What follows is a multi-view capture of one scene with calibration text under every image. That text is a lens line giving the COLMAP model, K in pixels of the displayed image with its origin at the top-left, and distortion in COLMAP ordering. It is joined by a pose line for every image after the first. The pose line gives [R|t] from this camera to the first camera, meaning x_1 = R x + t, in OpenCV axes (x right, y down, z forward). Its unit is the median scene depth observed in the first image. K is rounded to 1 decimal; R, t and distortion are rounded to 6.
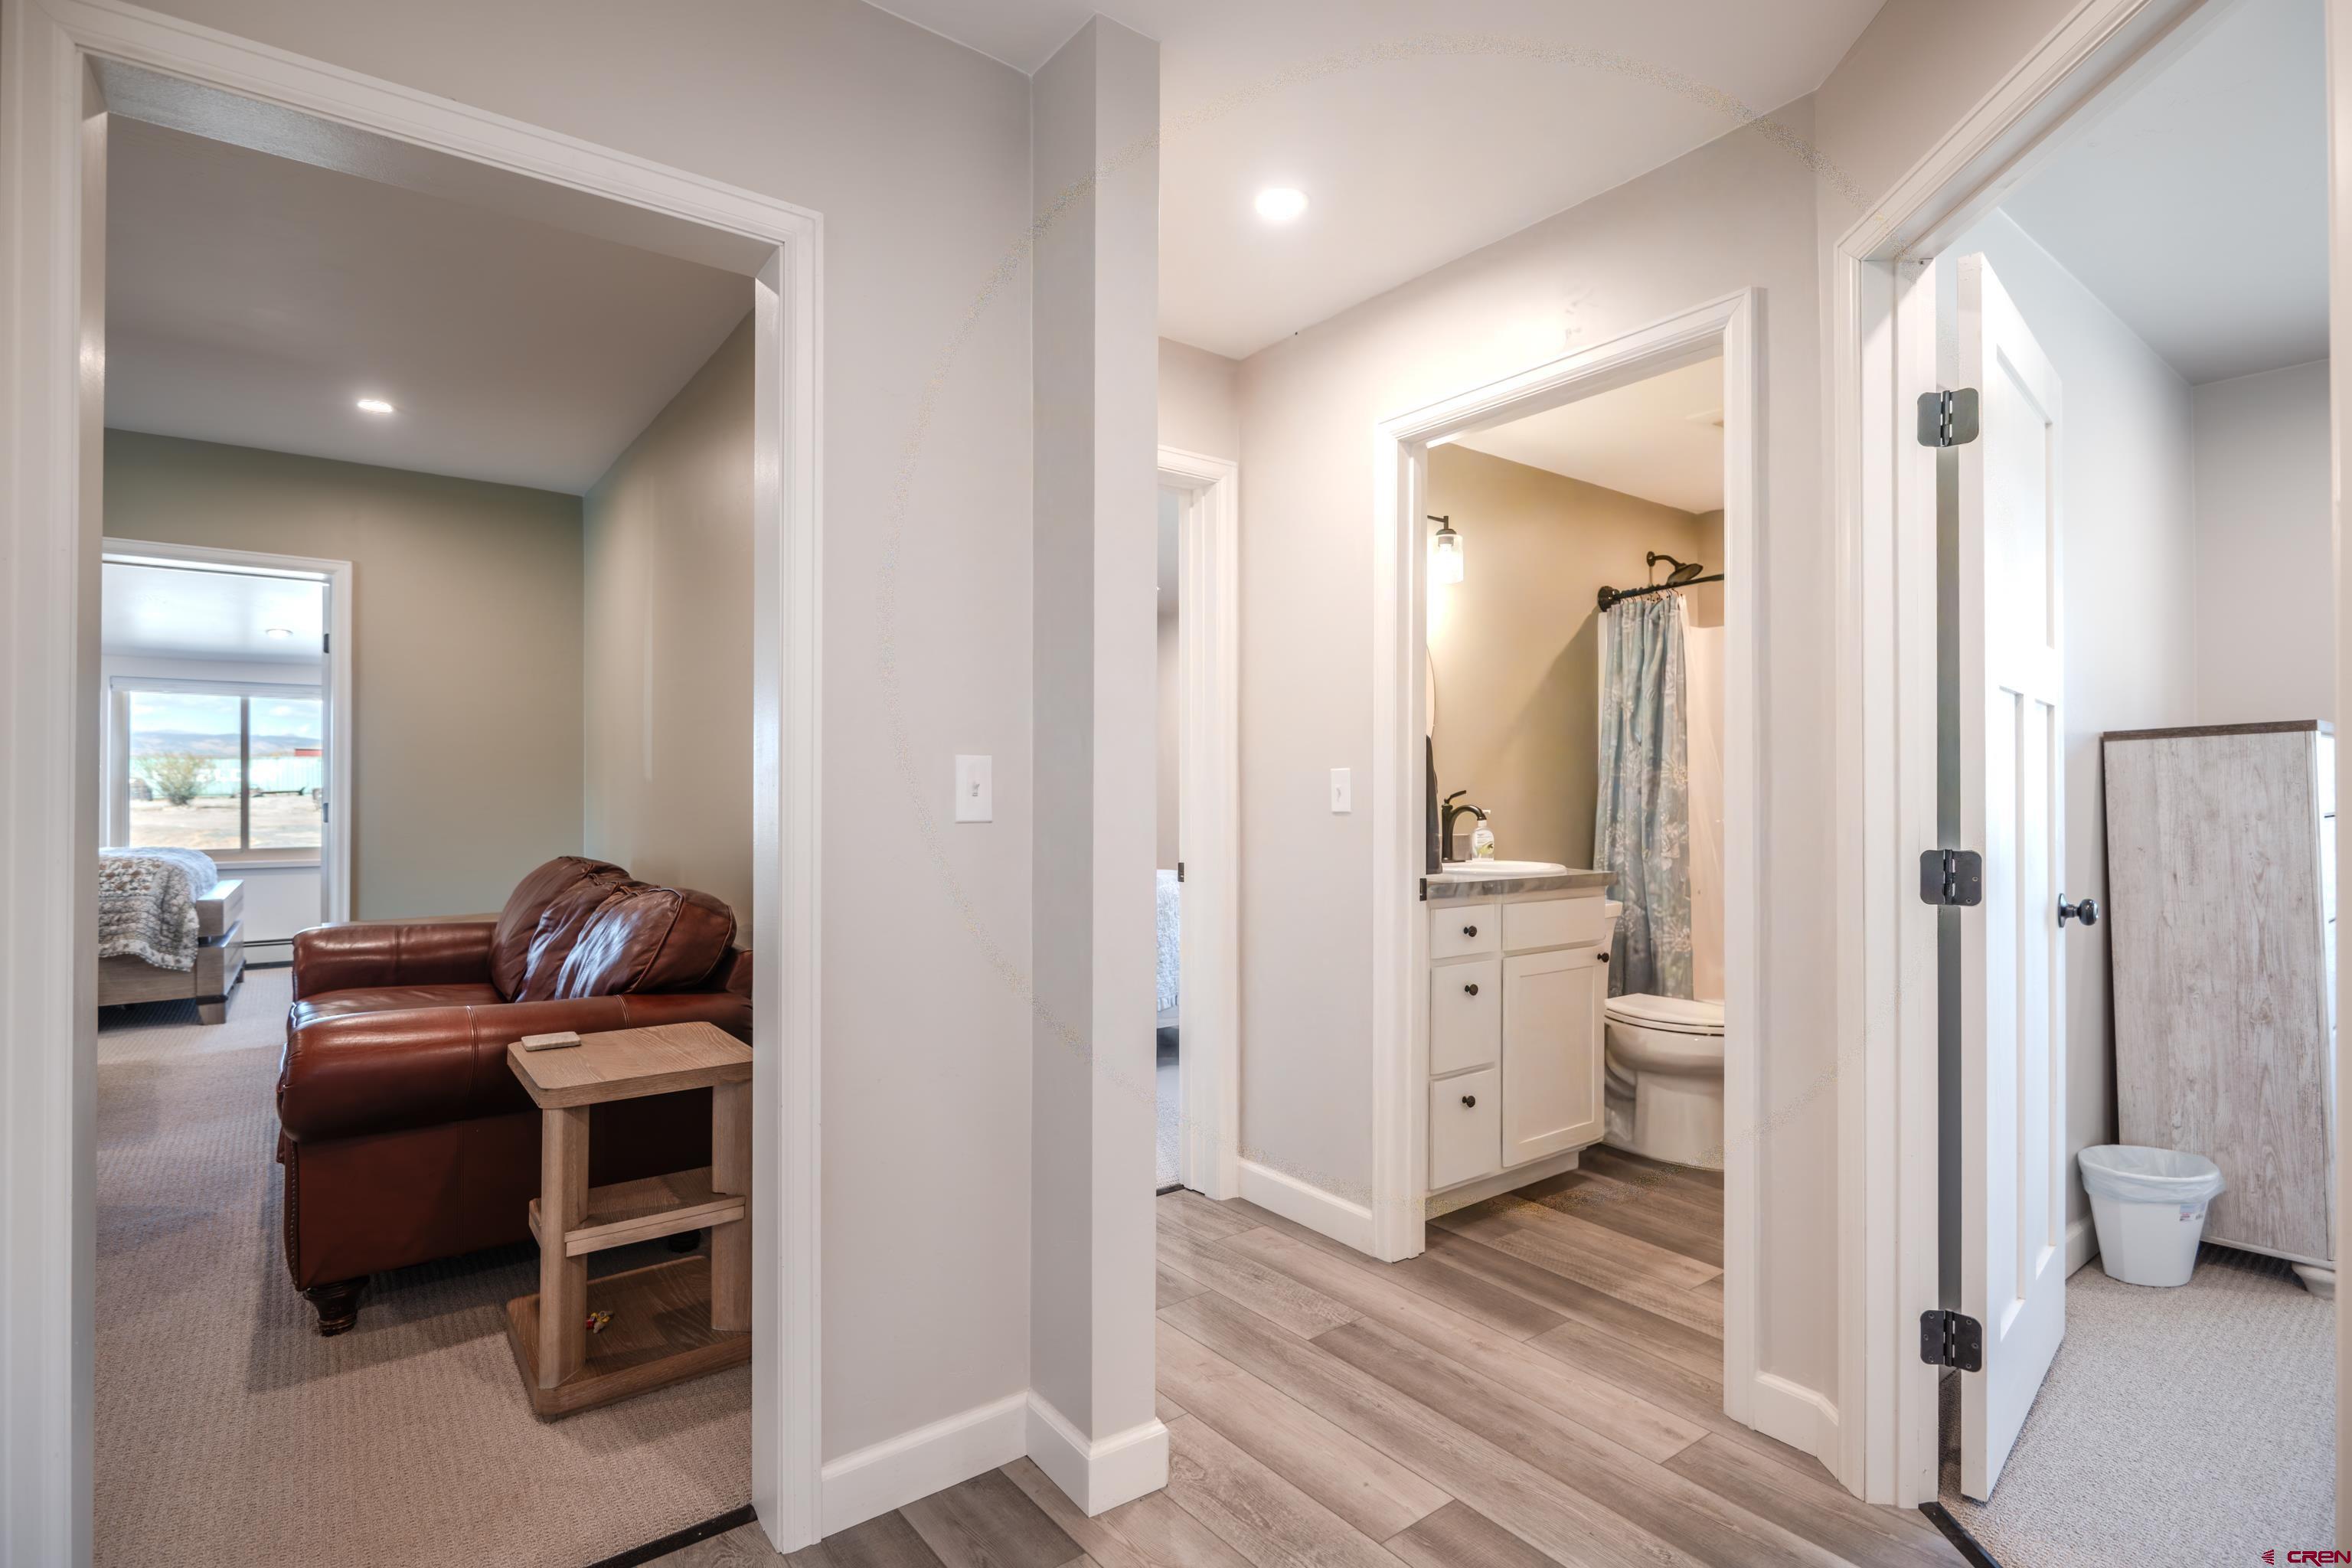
lens RADIAL K [[1129.2, 0, 1176.0], [0, 1129.2, 784.0], [0, 0, 1]] dist [-0.000588, -0.000022]
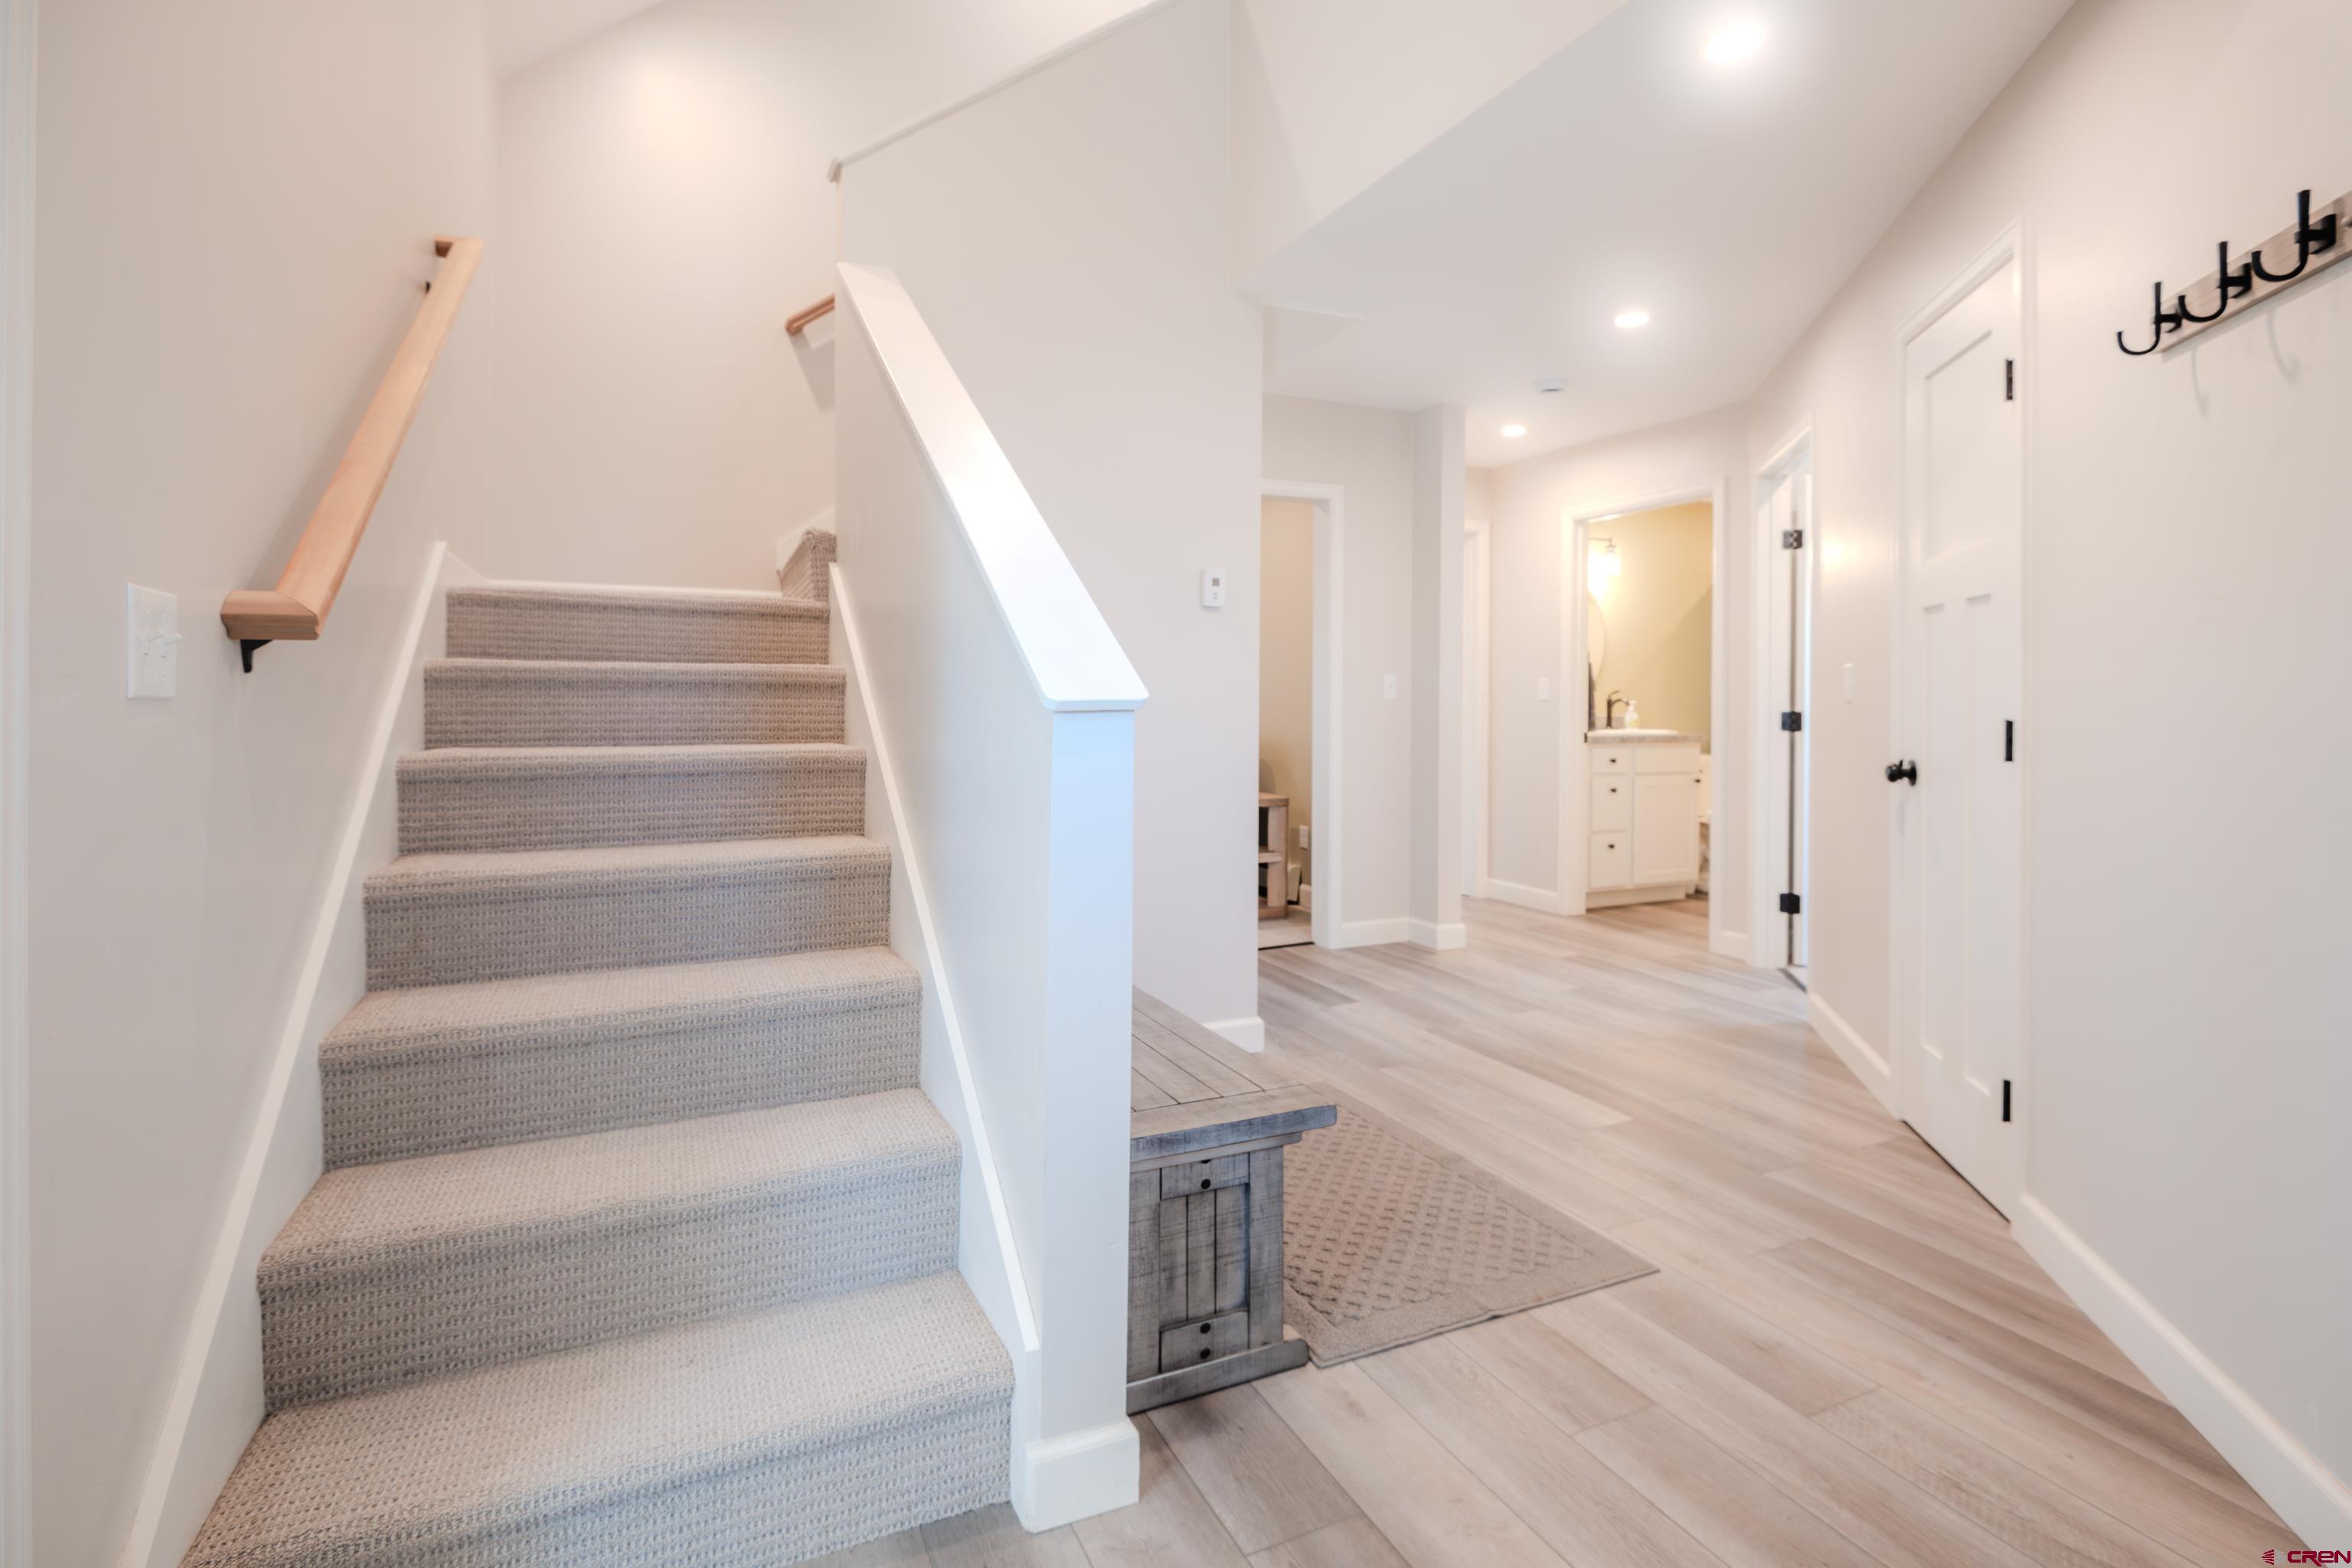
lens RADIAL K [[1086.0, 0, 1118.5], [0, 1086.0, 712.4], [0, 0, 1]] dist [0.000624, -0.000284]
pose [[0.967685, 0.003504, -0.252139, -0.103077], [0.001308, 0.999820, 0.018913, 0.008497], [0.252160, -0.018631, 0.967506, -1.100539]]
